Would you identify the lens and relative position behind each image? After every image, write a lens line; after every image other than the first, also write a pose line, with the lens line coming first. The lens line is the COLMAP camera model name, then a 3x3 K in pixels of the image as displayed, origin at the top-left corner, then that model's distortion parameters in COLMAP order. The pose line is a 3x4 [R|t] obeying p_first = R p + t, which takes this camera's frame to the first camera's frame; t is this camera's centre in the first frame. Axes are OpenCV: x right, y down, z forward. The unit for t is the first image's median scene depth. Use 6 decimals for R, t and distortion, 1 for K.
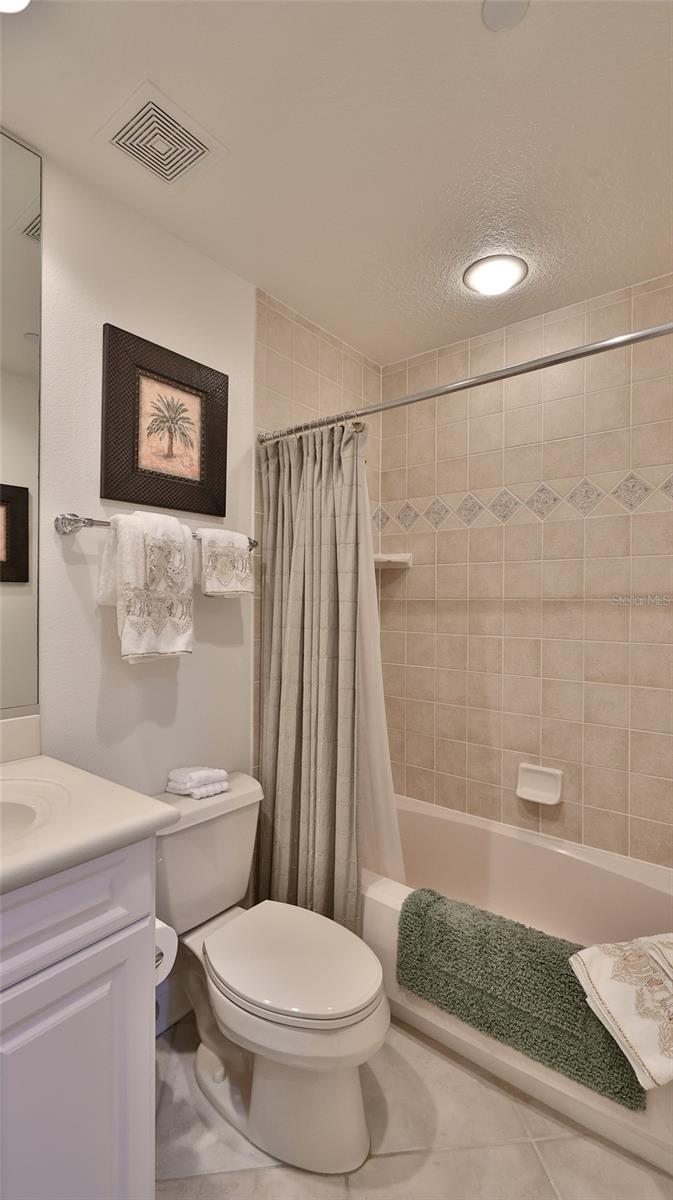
lens RADIAL K [[528.8, 0, 344.7], [0, 528.8, 599.6], [0, 0, 1]] dist [0.000868, -0.000200]
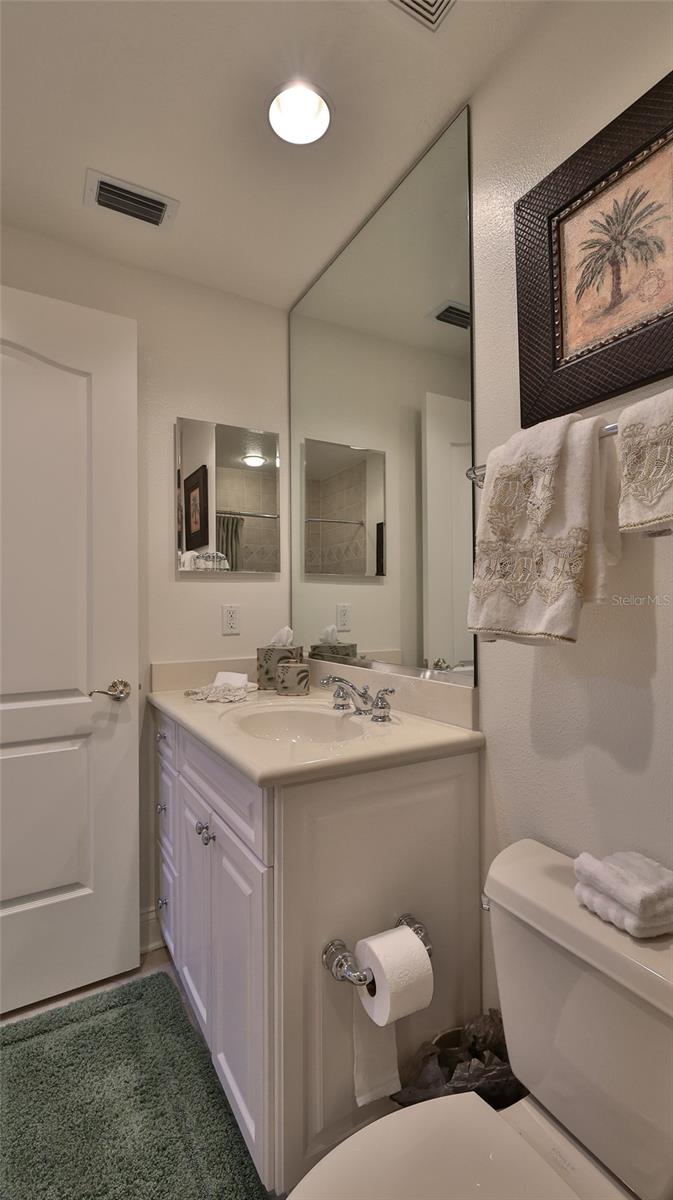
lens RADIAL K [[528.8, 0, 345.7], [0, 528.8, 608.0], [0, 0, 1]] dist [0.000868, -0.000200]
pose [[-0.349073, -0.004244, -0.937086, 0.329092], [0.017755, 0.999780, -0.011142, 0.067808], [0.936927, -0.020527, -0.348921, 0.943275]]
